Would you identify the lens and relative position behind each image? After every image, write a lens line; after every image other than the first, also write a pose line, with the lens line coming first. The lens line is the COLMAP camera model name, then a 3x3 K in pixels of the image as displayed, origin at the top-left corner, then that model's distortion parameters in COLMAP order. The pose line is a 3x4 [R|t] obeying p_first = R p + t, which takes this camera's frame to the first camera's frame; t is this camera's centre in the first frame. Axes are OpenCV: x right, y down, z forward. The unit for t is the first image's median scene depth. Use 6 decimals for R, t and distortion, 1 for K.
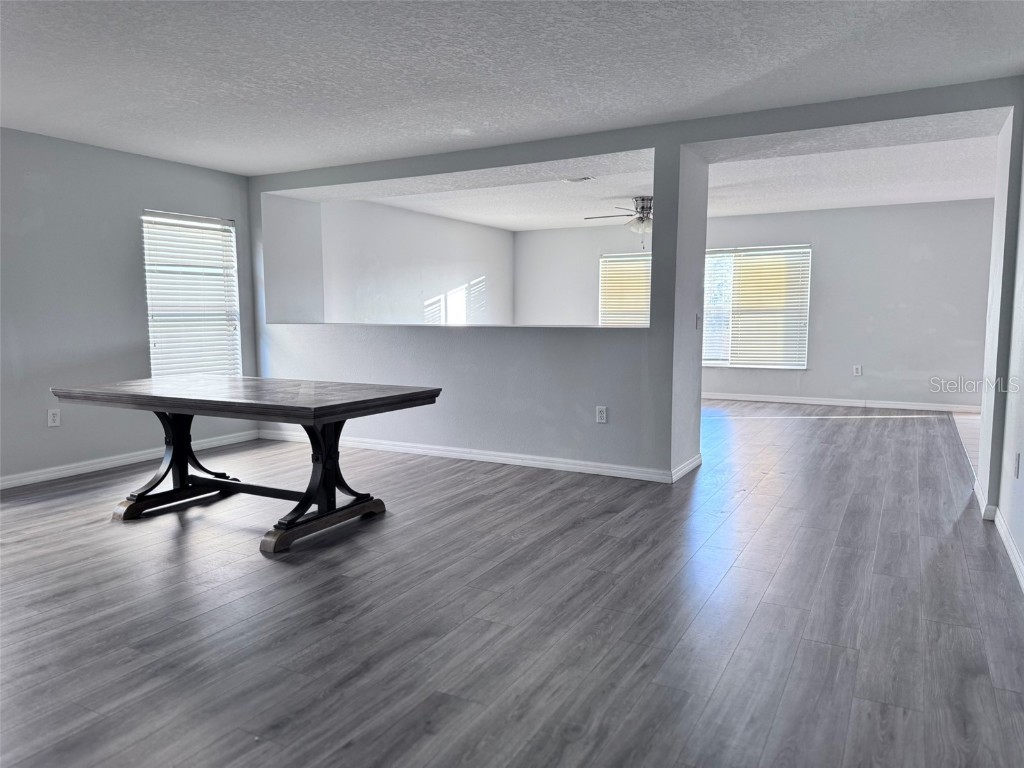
lens RADIAL K [[720.5, 0, 464.1], [0, 720.5, 402.8], [0, 0, 1]] dist [0.004916, -0.047053]
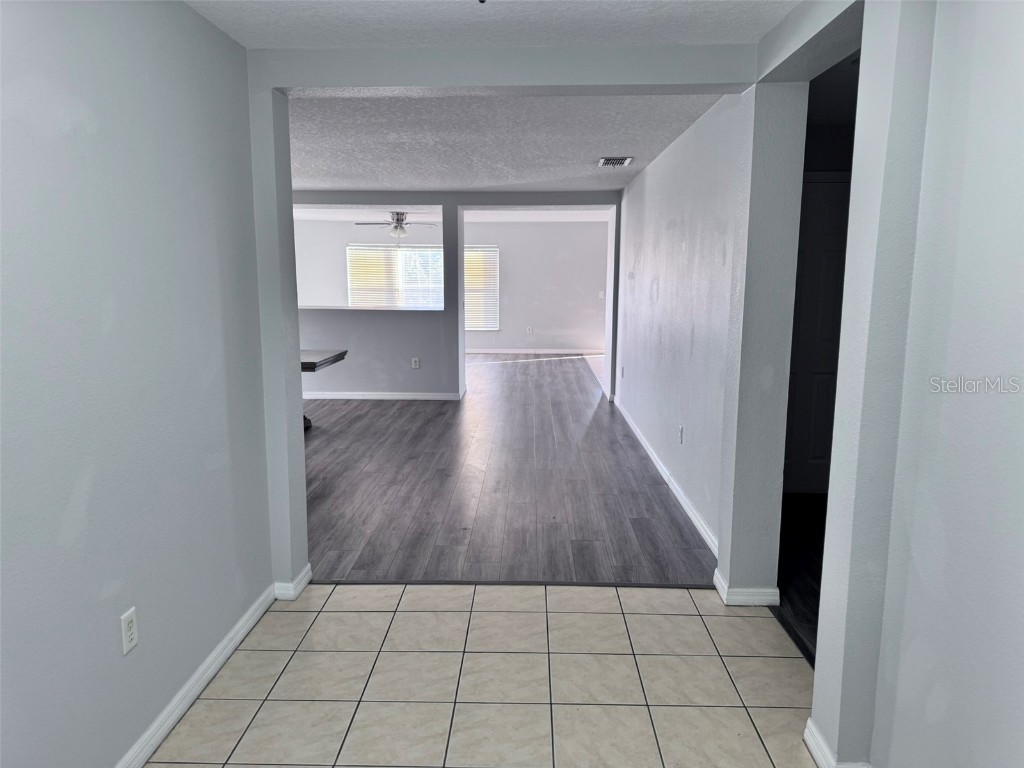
lens RADIAL K [[724.0, 0, 512.0], [0, 724.0, 384.0], [0, 0, 1]] dist [0.214896, -0.052081]
pose [[0.865150, -0.067667, 0.496928, -0.433618], [0.054797, 0.997678, 0.040453, 0.008794], [-0.498511, -0.007768, 0.866848, -0.532782]]
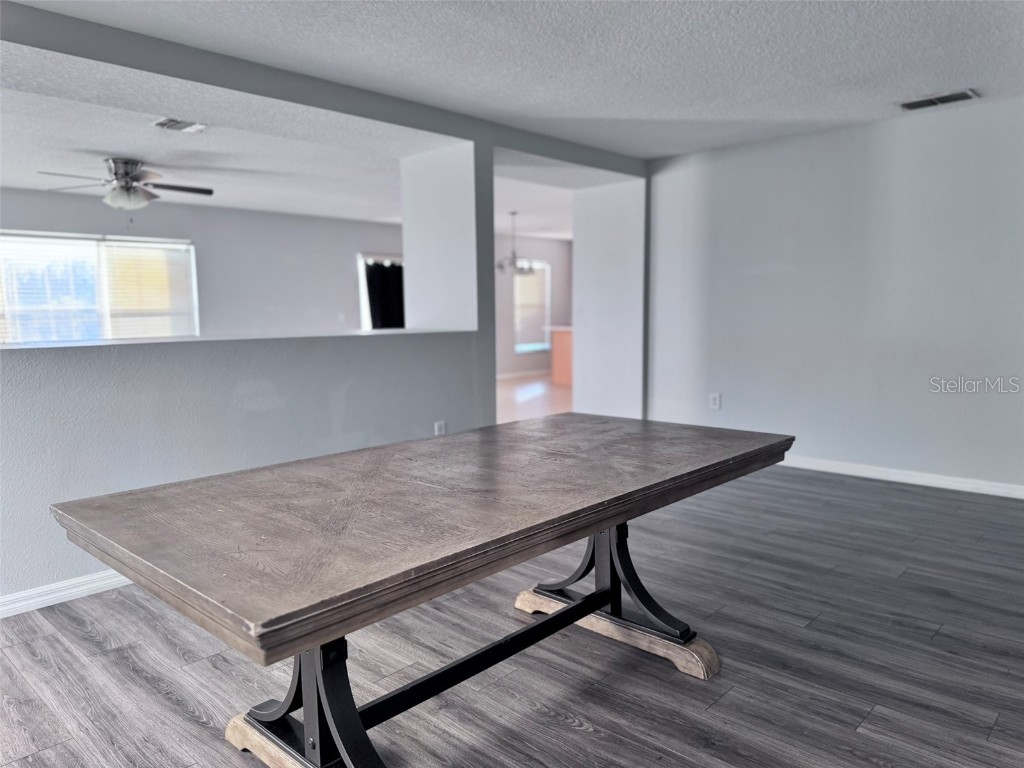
lens RADIAL K [[718.8, 0, 513.0], [0, 718.8, 427.5], [0, 0, 1]] dist [-0.005223, -0.002616]
pose [[0.195703, -0.173993, 0.965105, -0.625957], [0.131845, 0.979868, 0.149919, -0.105866], [-0.971760, 0.097904, 0.214703, 0.695112]]
